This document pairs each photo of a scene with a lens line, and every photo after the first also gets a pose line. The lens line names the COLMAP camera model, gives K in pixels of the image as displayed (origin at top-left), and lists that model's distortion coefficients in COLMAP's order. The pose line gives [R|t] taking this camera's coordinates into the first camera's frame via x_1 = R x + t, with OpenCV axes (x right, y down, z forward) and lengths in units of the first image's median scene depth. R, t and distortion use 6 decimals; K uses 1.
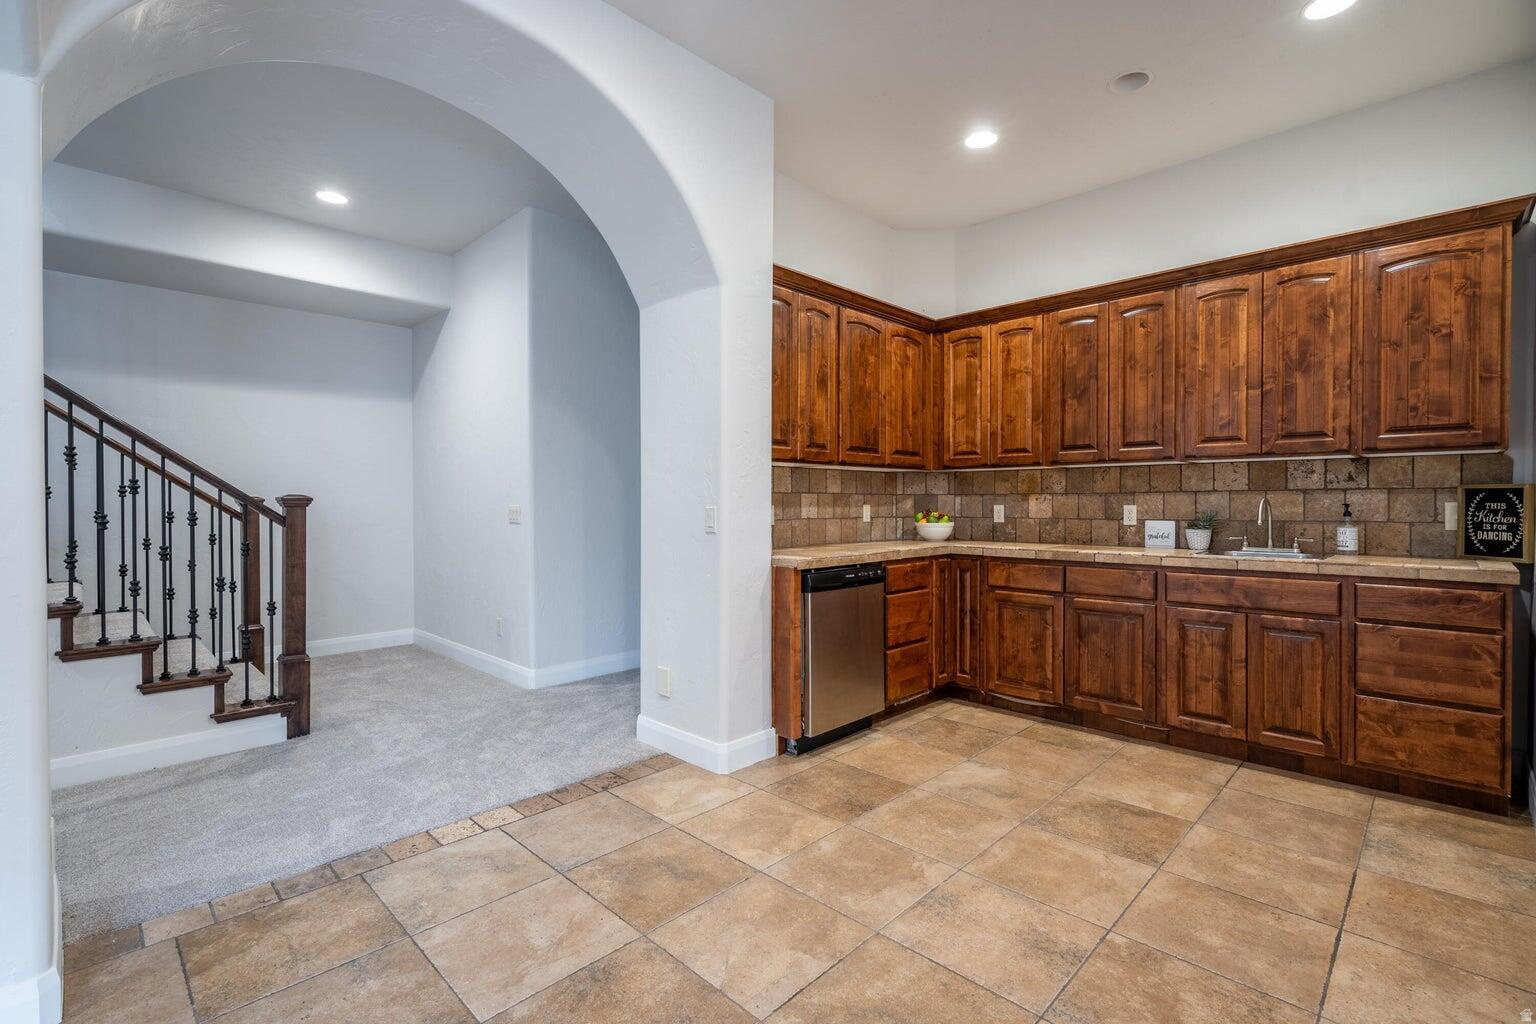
lens RADIAL K [[700.2, 0, 759.7], [0, 700.2, 508.3], [0, 0, 1]] dist [0.000529, 0.000200]
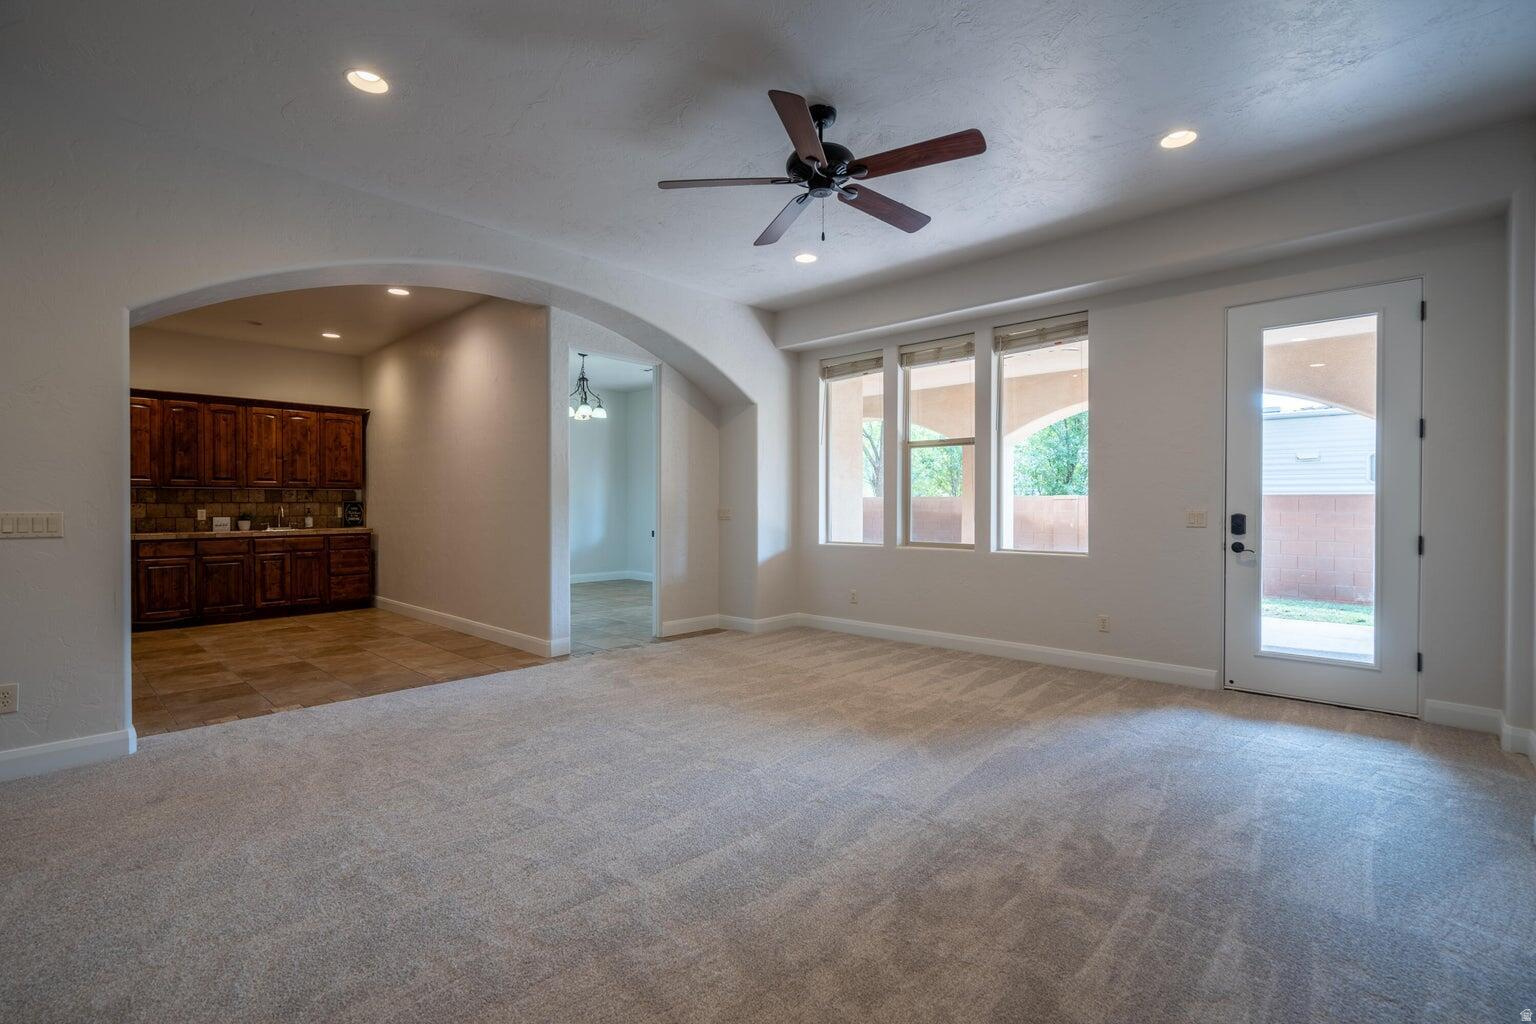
lens RADIAL K [[700.2, 0, 759.7], [0, 700.2, 508.3], [0, 0, 1]] dist [0.000529, 0.000200]
pose [[-0.019120, -0.003067, 0.999812, -1.441520], [0.011862, 0.999924, 0.003294, 0.004314], [-0.999747, 0.011923, -0.019082, -0.479592]]
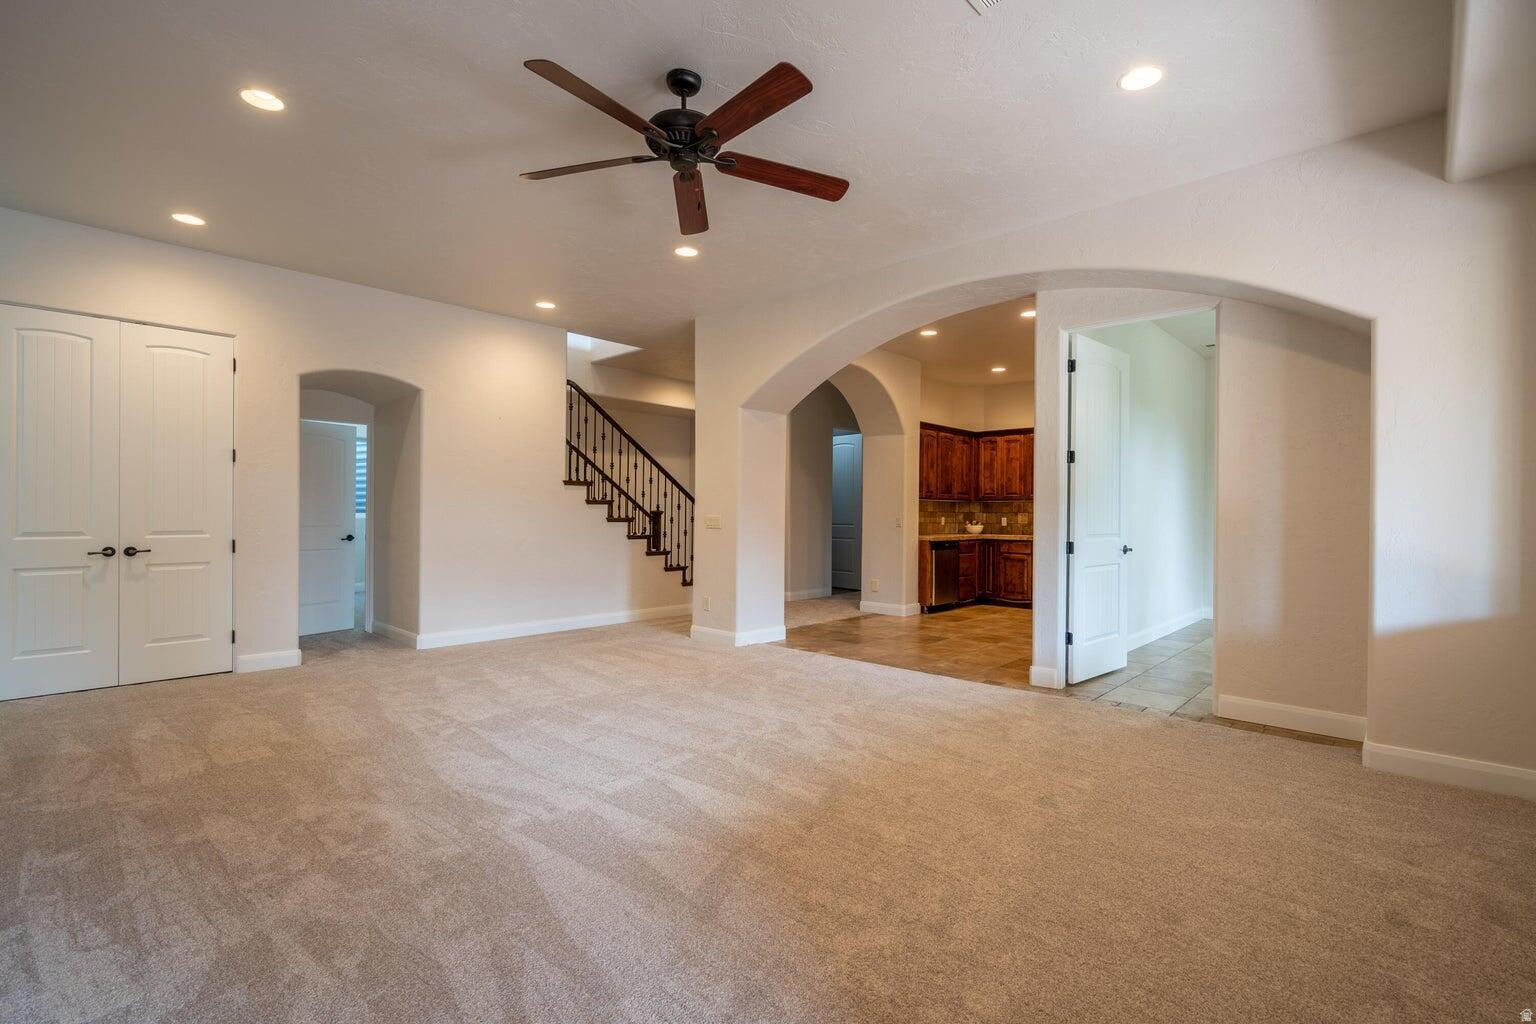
lens RADIAL K [[686.7, 0, 781.1], [0, 686.7, 511.5], [0, 0, 1]] dist [-0.000171, -0.000038]
pose [[0.999549, 0.009239, 0.028574, -0.494597], [-0.008869, 0.999876, -0.013048, 0.012602], [-0.028691, 0.012789, 0.999507, -1.334868]]
